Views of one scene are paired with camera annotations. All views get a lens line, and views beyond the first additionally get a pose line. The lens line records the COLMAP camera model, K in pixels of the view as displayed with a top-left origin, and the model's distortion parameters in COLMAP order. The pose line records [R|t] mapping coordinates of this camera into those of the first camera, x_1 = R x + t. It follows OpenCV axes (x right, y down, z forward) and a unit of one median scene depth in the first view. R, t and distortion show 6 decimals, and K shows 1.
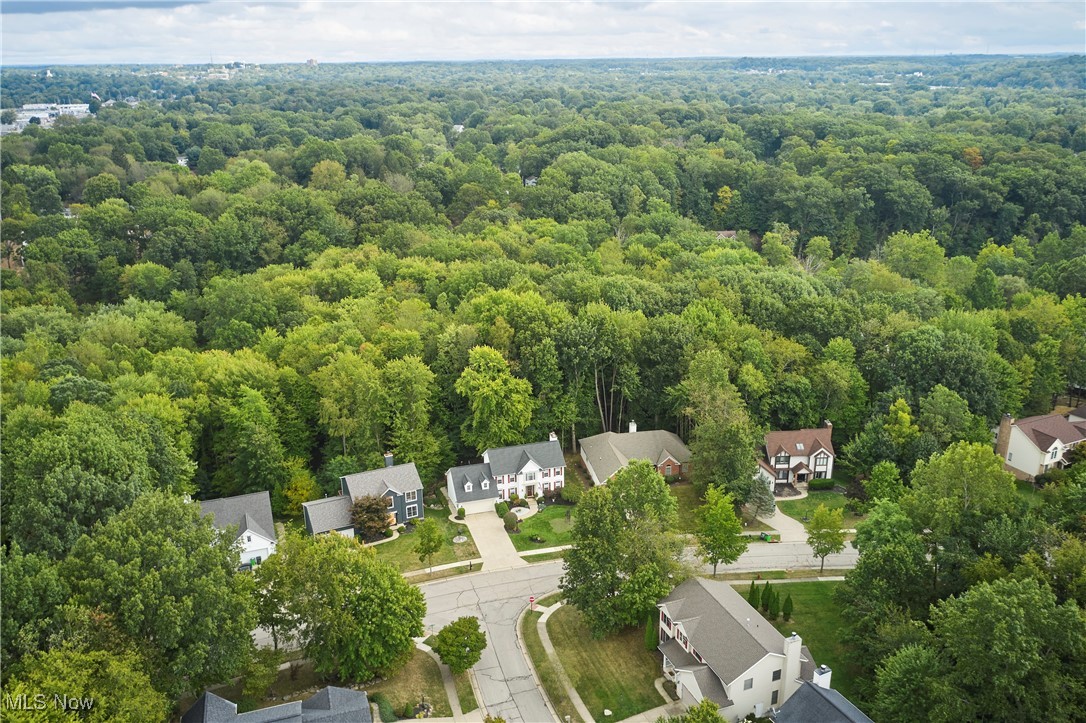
lens RADIAL K [[864.0, 0, 551.9], [0, 864.0, 366.2], [0, 0, 1]] dist [-0.004824, 0.005056]
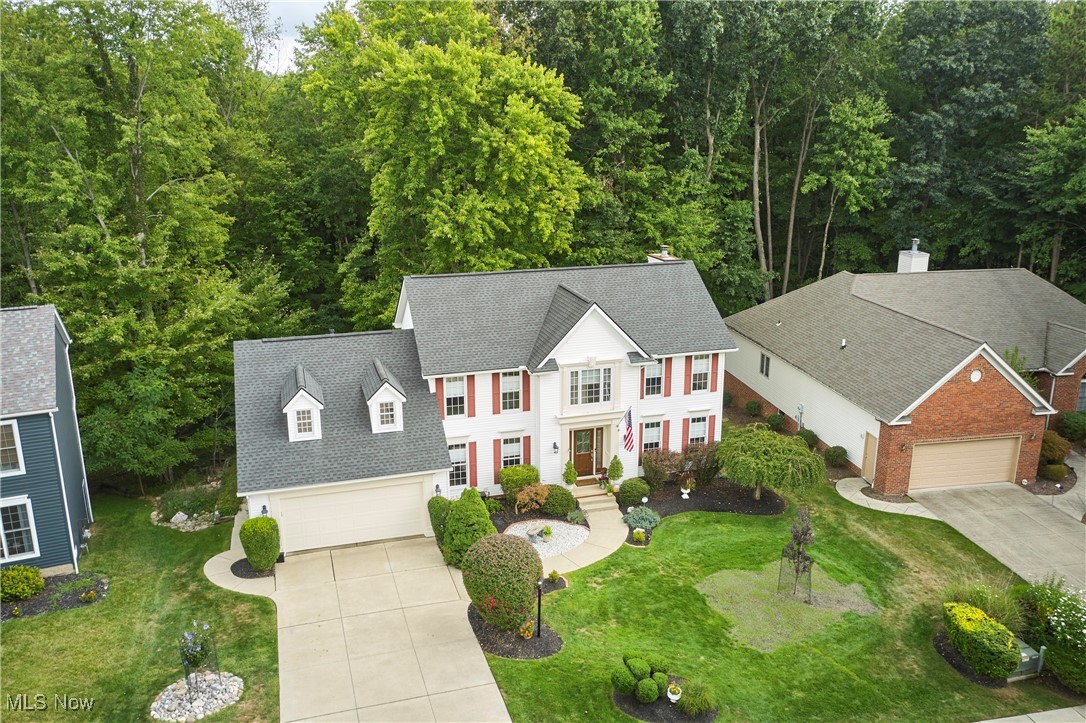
lens RADIAL K [[864.0, 0, 538.8], [0, 864.0, 352.8], [0, 0, 1]] dist [-0.004824, 0.005056]
pose [[0.999994, 0.003014, -0.001403, -0.038155], [-0.003116, 0.996848, -0.079271, 0.137203], [0.001160, 0.079275, 0.996852, 0.771256]]
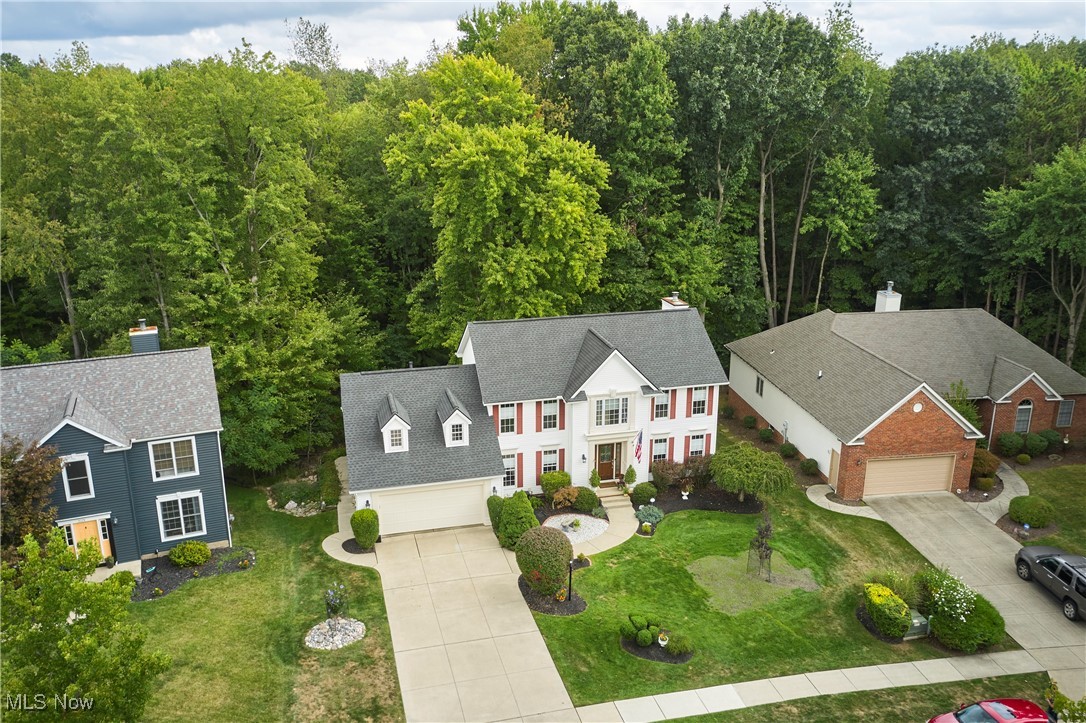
lens RADIAL K [[864.0, 0, 536.9], [0, 864.0, 353.1], [0, 0, 1]] dist [-0.004824, 0.005056]
pose [[0.999075, 0.017344, -0.039338, -0.039037], [-0.019531, 0.998245, -0.055910, 0.124867], [0.038299, 0.056626, 0.997661, 0.703063]]
